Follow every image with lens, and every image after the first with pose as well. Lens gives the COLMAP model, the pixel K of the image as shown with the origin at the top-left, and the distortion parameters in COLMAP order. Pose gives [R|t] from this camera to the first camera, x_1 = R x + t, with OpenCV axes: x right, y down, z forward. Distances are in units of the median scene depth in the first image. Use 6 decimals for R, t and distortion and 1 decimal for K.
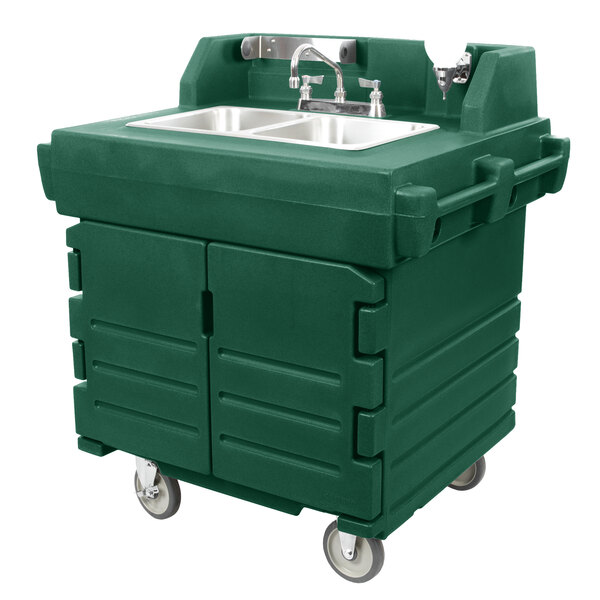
lens RADIAL K [[1162.4, 0, 300.0], [0, 1162.4, 300.0], [0, 0, 1]] dist [-0.019501, -0.028959]
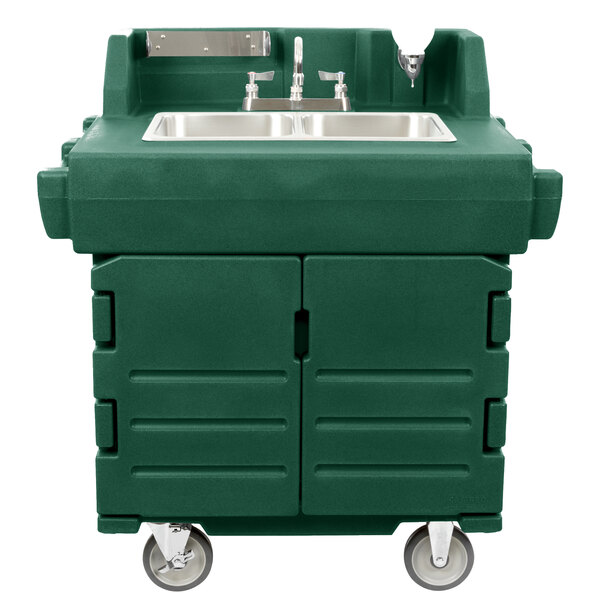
lens RADIAL K [[1376.7, 0, 300.0], [0, 1376.7, 300.0], [0, 0, 1]] dist [0.019409, 0.026199]
pose [[0.833800, -0.148138, 0.531821, -0.636146], [0.160357, 0.986780, 0.023456, -0.040159], [-0.528265, 0.065724, 0.846532, 0.081950]]
